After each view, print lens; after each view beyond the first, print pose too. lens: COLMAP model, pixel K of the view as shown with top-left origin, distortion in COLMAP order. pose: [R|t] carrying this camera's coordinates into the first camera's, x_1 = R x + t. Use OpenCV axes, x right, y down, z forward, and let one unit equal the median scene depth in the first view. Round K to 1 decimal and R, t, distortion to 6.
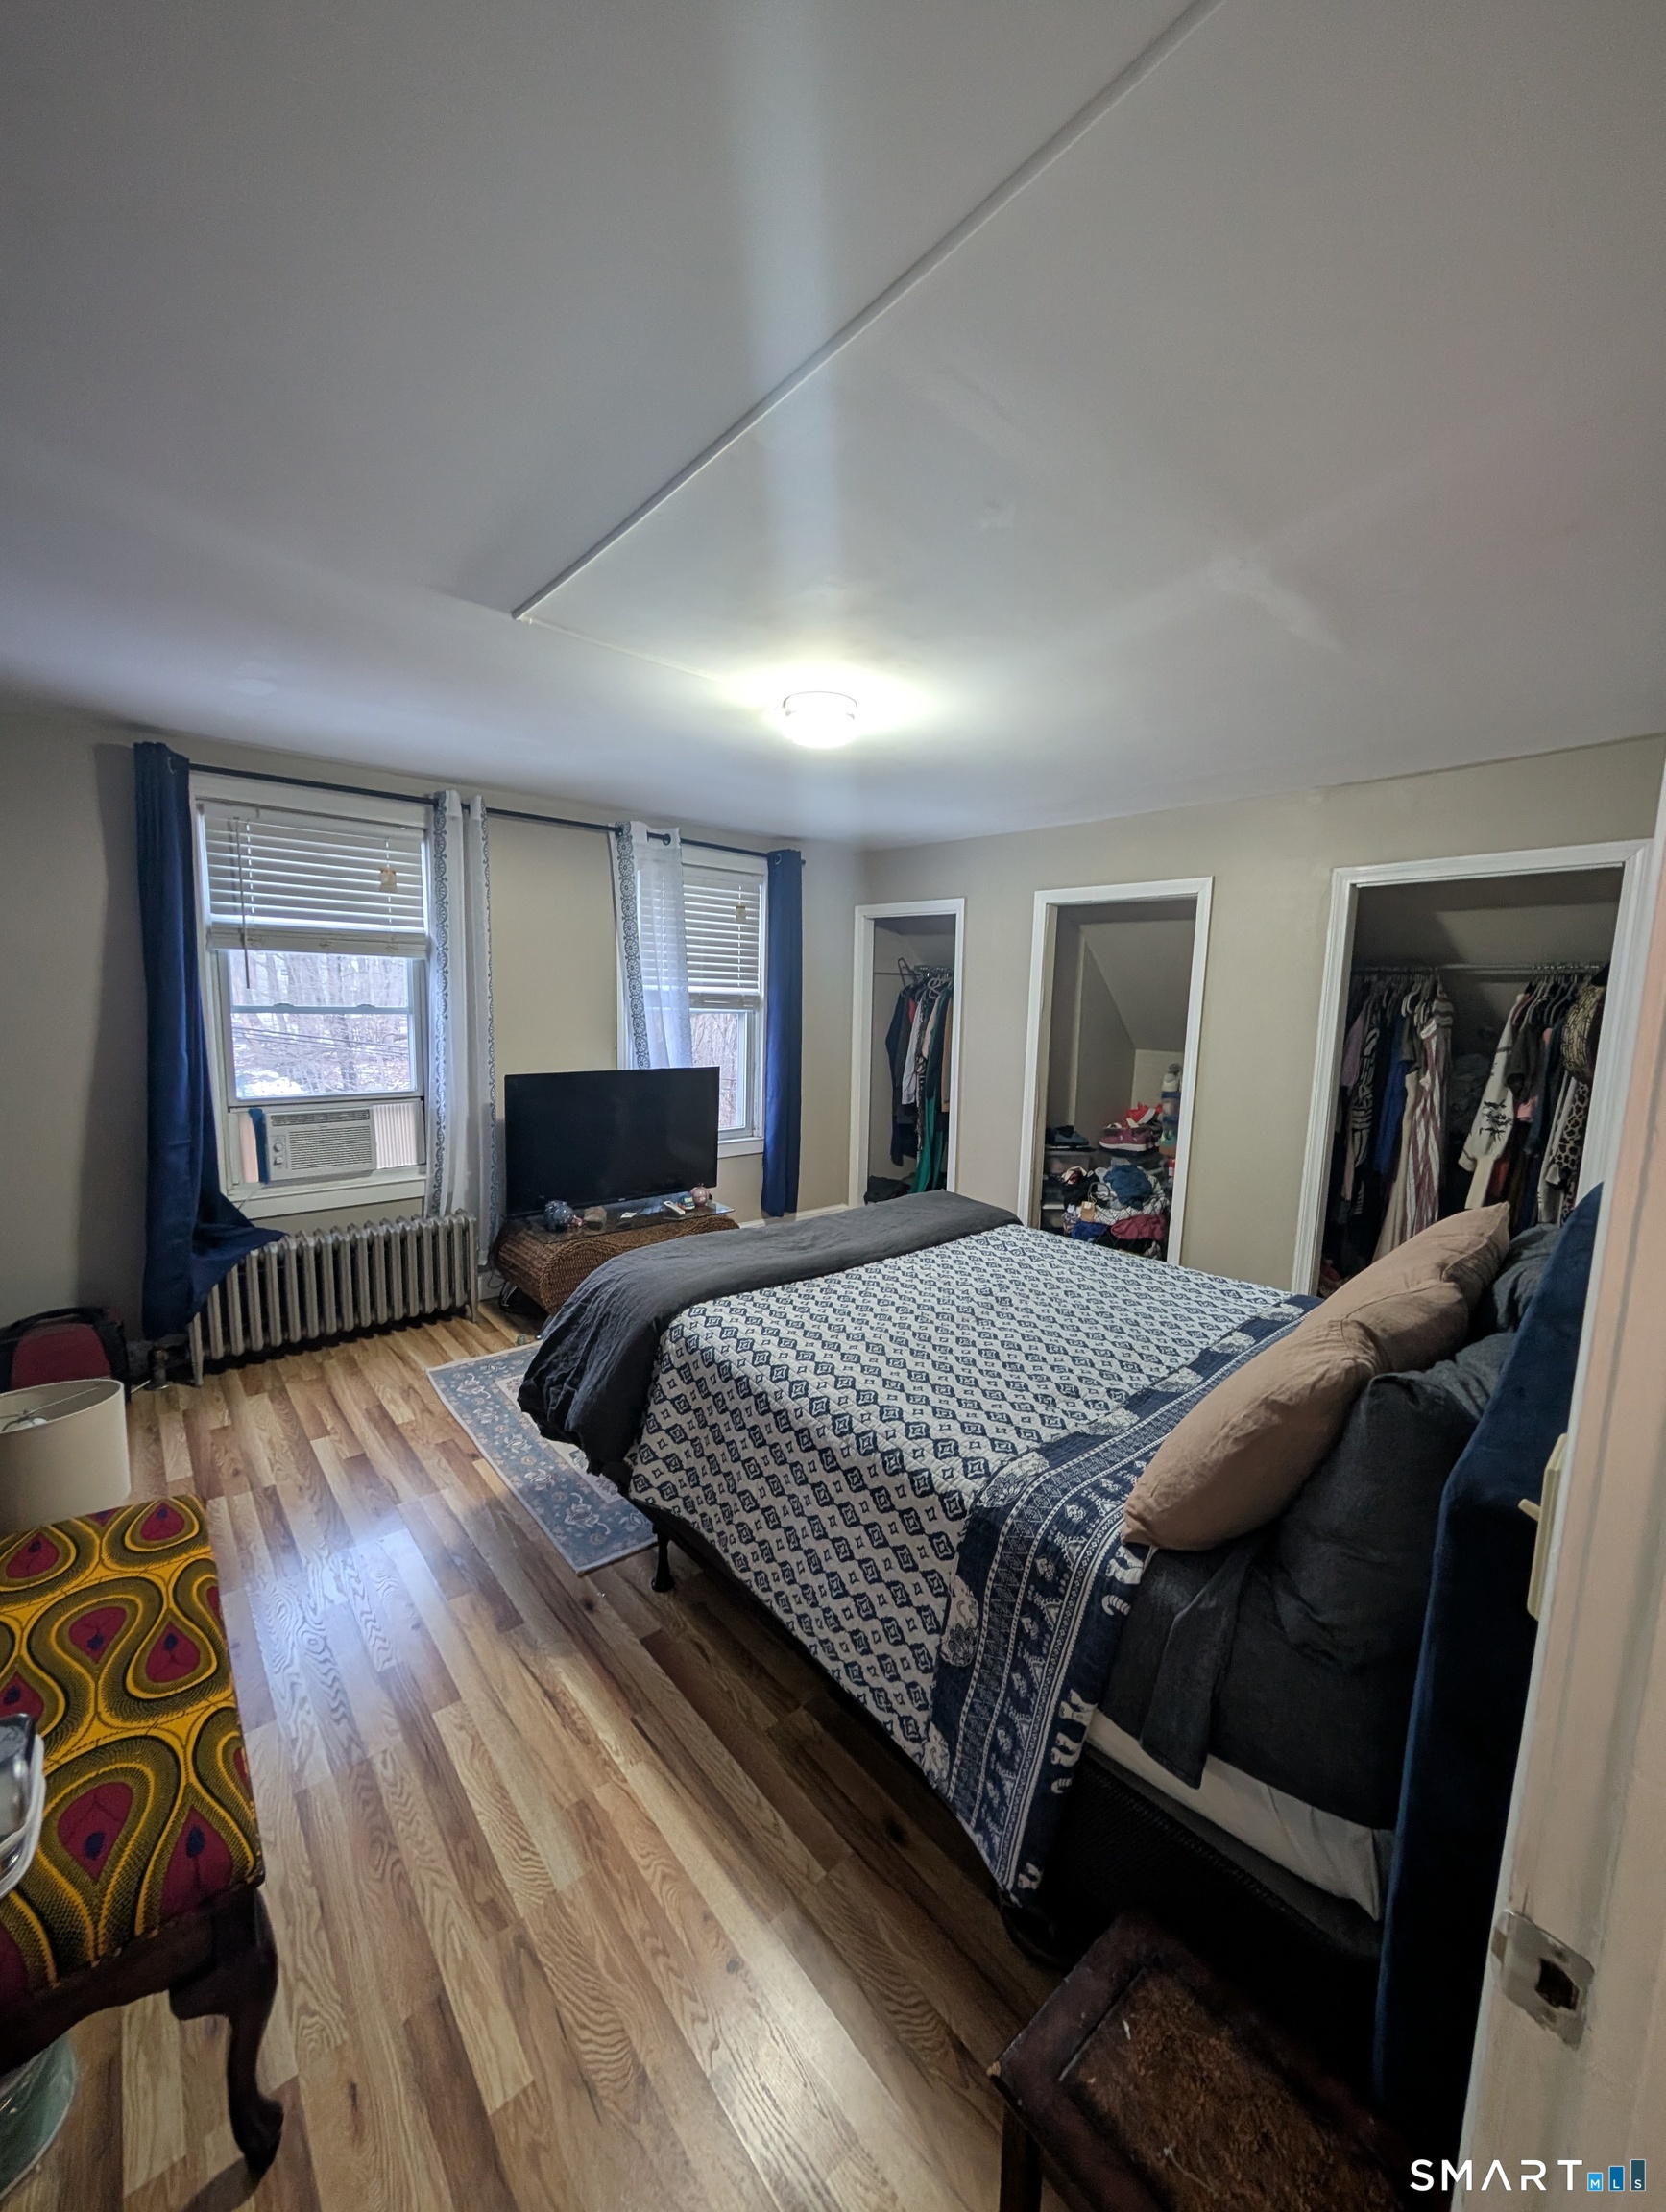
lens RADIAL K [[839.8, 0, 818.9], [0, 839.8, 1103.0], [0, 0, 1]] dist [-0.001836, 0.000544]
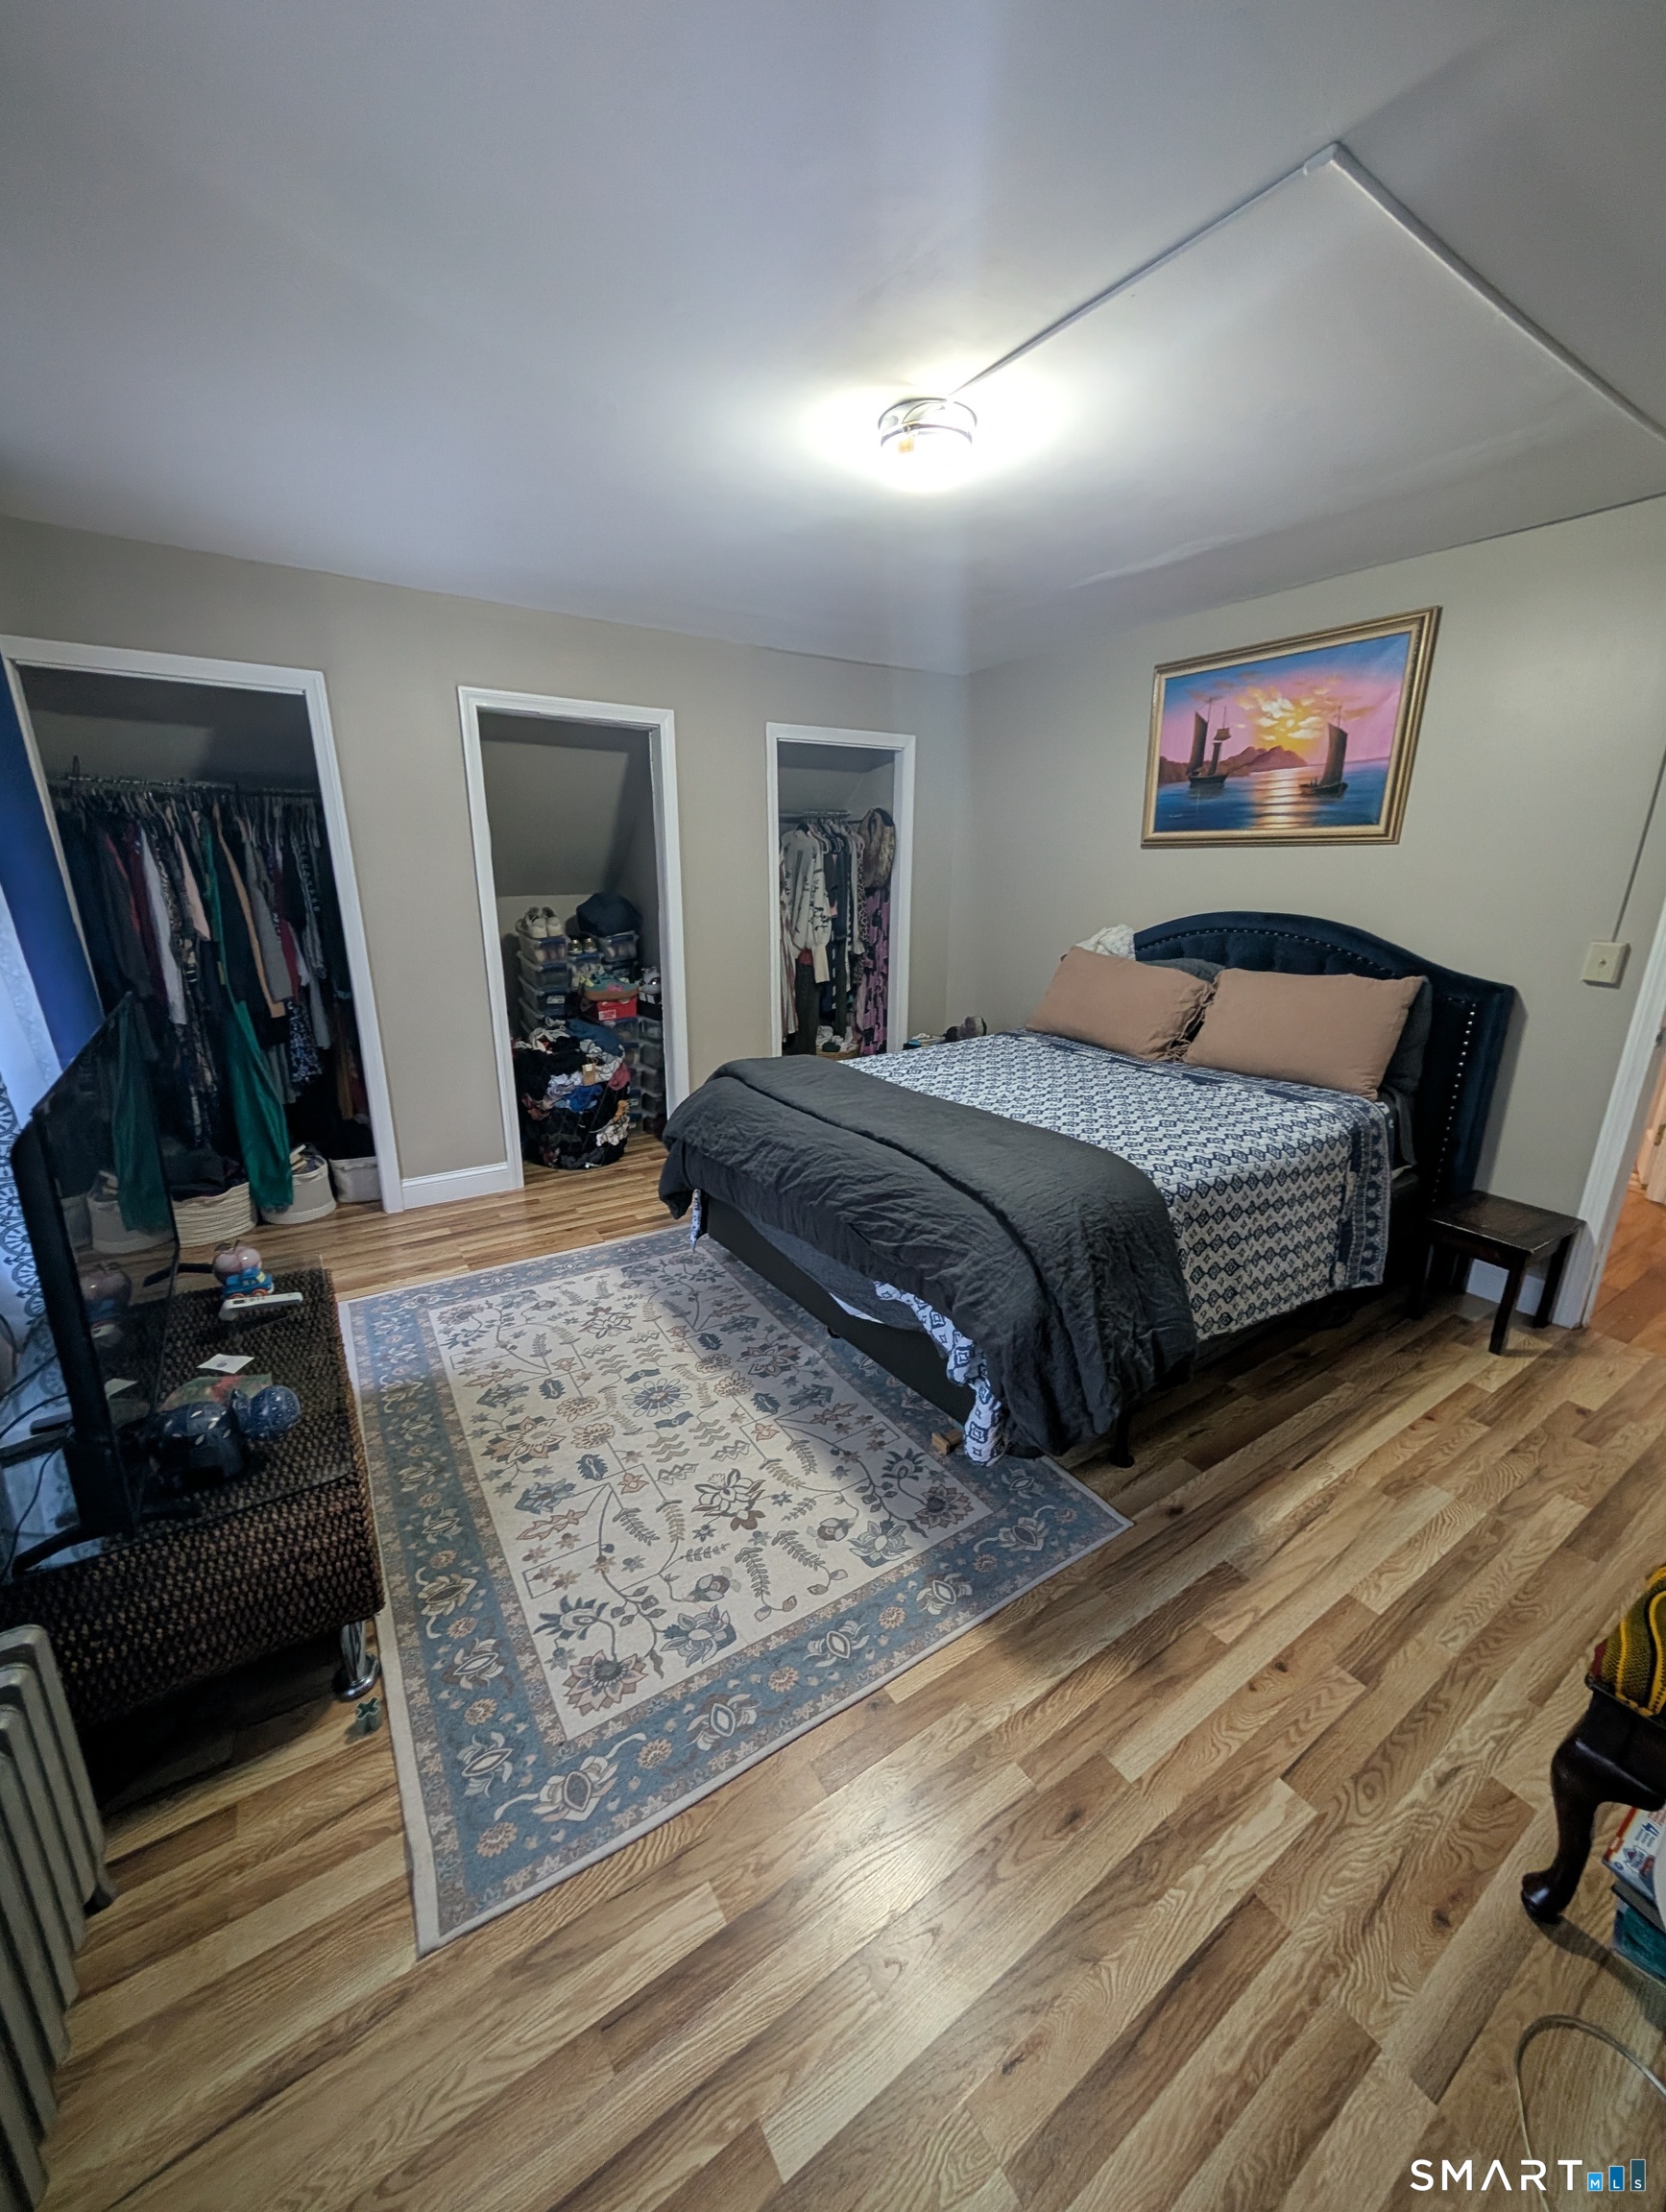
lens RADIAL K [[839.8, 0, 828.4], [0, 839.8, 1102.3], [0, 0, 1]] dist [-0.001836, 0.000544]
pose [[0.121309, -0.299877, 0.946234, -0.713714], [0.123520, 0.950425, 0.285369, -0.096776], [-0.984899, 0.082261, 0.152336, 0.804491]]
